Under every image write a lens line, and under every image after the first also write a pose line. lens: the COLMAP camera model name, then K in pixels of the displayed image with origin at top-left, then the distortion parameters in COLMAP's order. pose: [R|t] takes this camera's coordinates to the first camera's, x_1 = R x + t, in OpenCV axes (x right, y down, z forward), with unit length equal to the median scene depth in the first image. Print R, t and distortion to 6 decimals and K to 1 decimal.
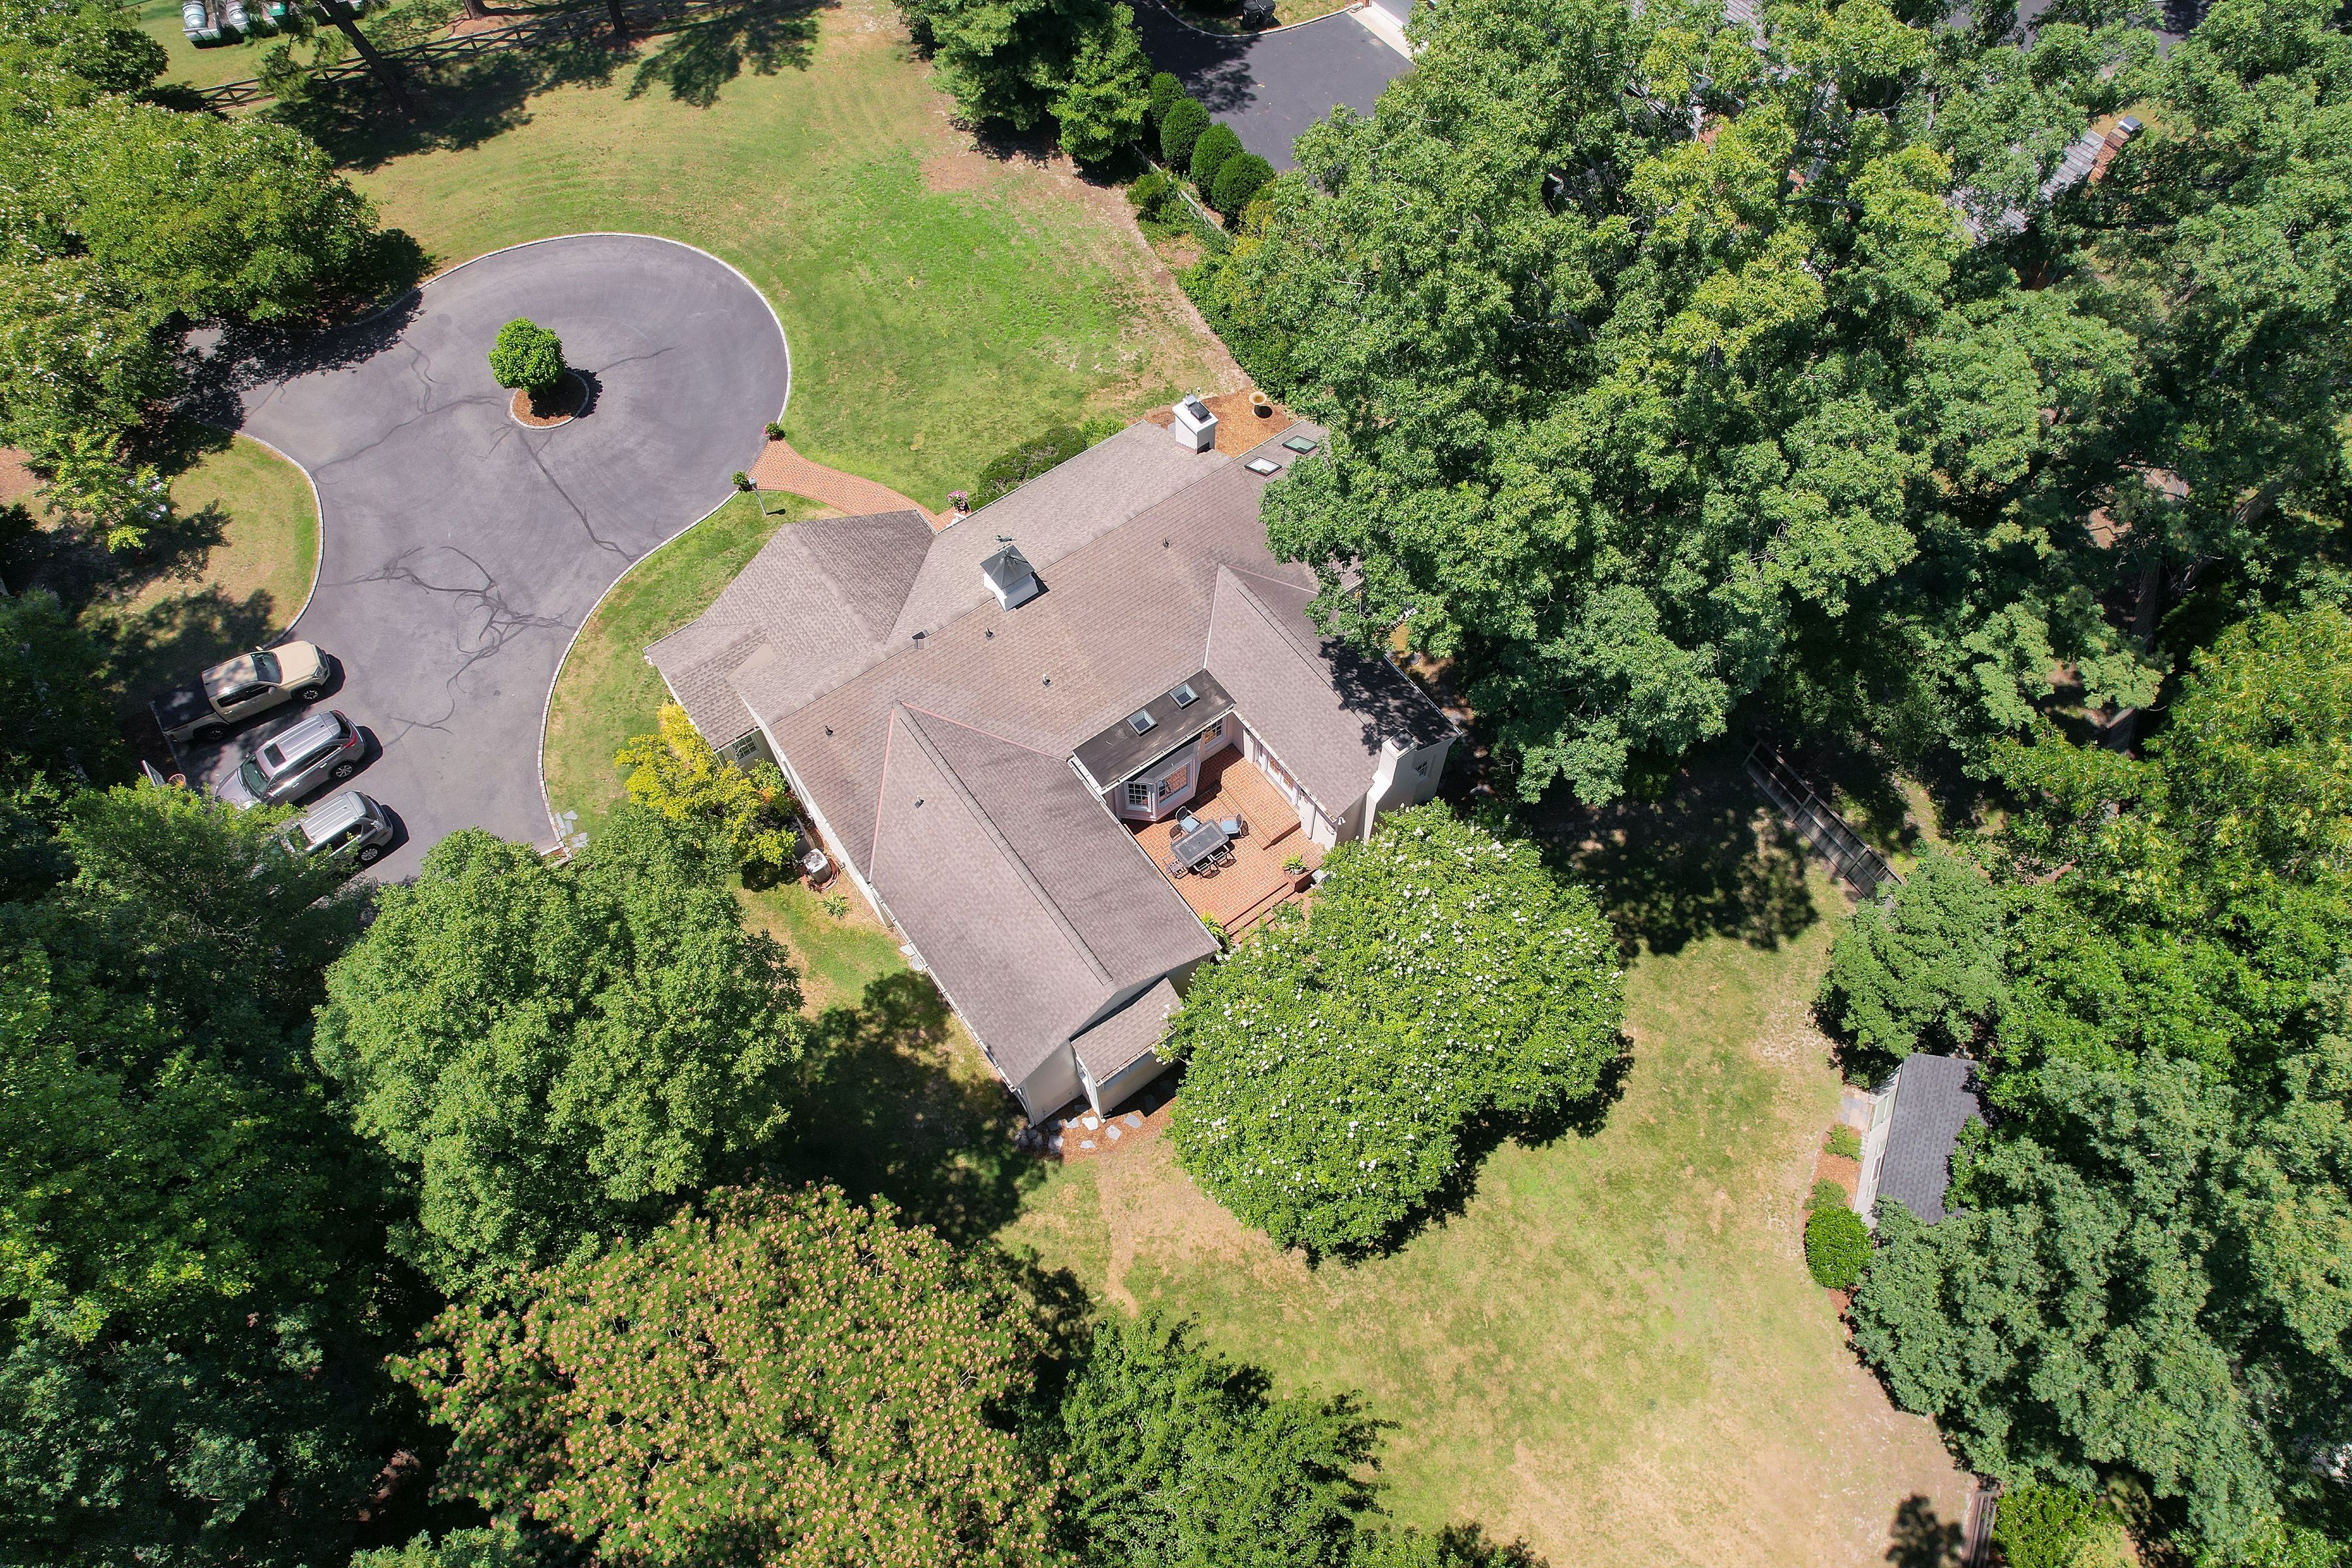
lens RADIAL K [[1504.1, 0, 1184.2], [0, 1504.1, 791.3], [0, 0, 1]] dist [-0.072609, 0.063751]
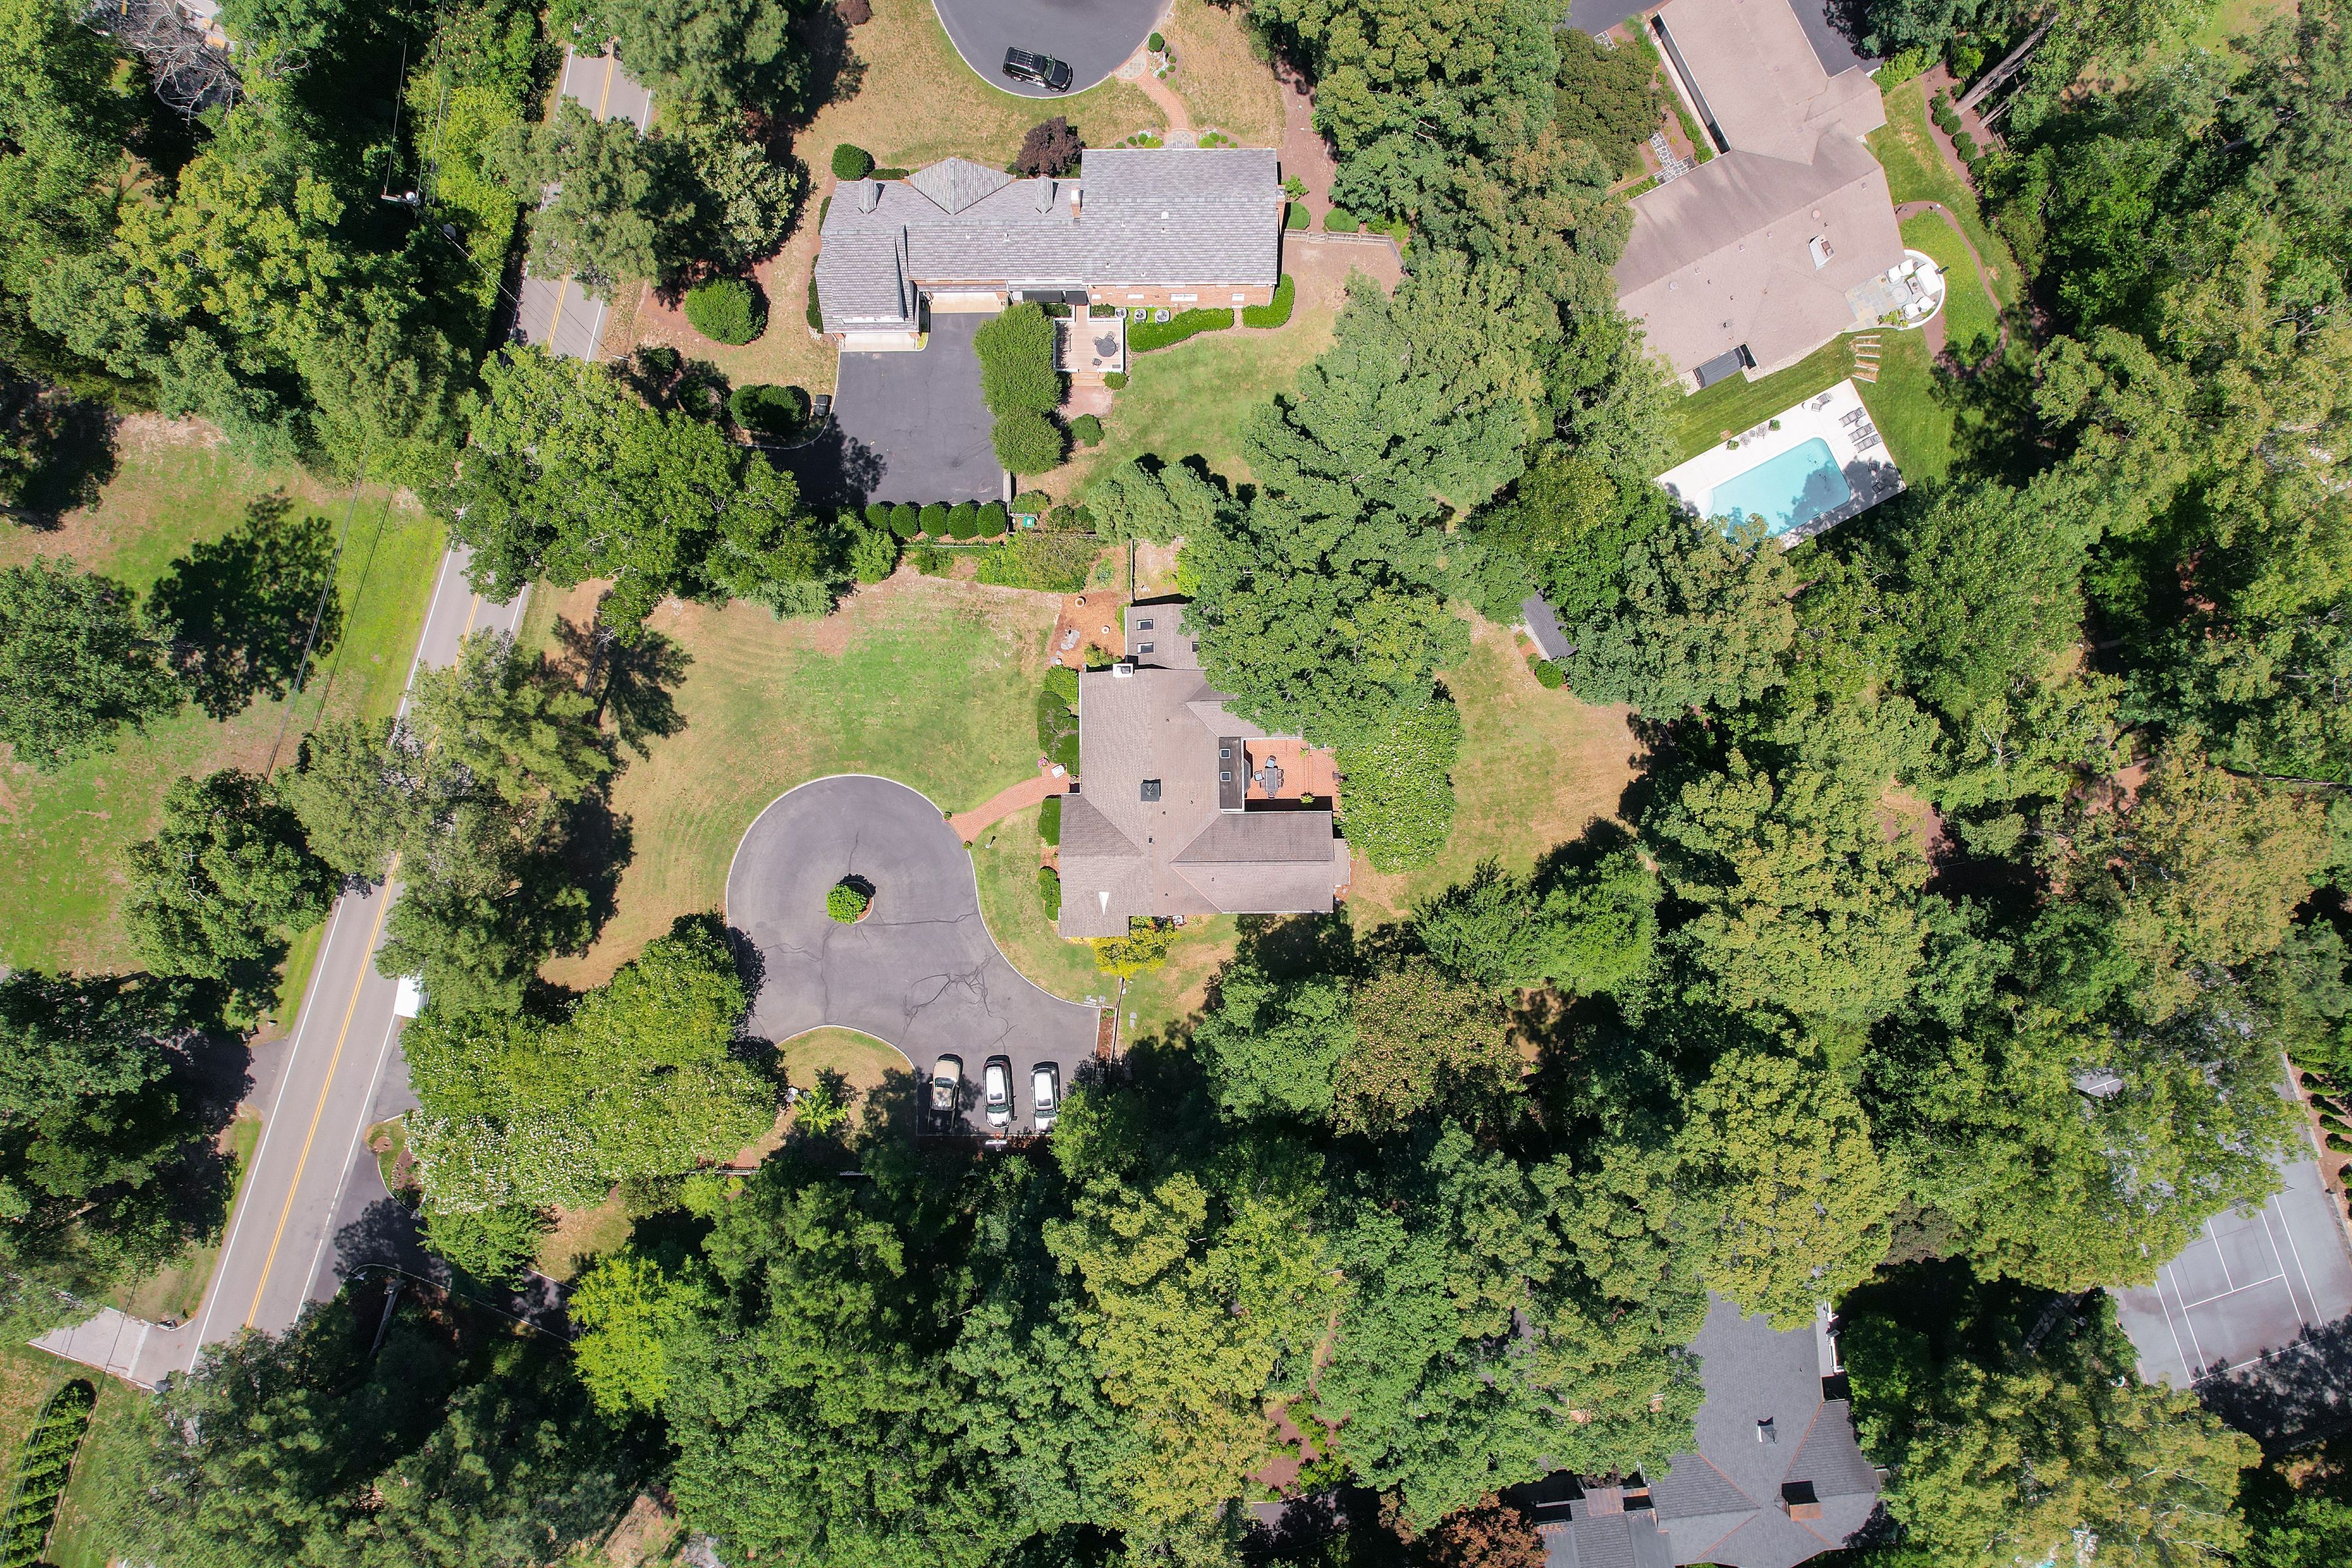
lens RADIAL K [[1504.1, 0, 1188.3], [0, 1504.1, 788.0], [0, 0, 1]] dist [-0.072609, 0.063751]
pose [[0.585575, -0.810502, 0.013729, -0.098839], [0.706318, 0.518468, 0.481980, -1.084680], [-0.397764, -0.272538, 0.876075, -0.905633]]
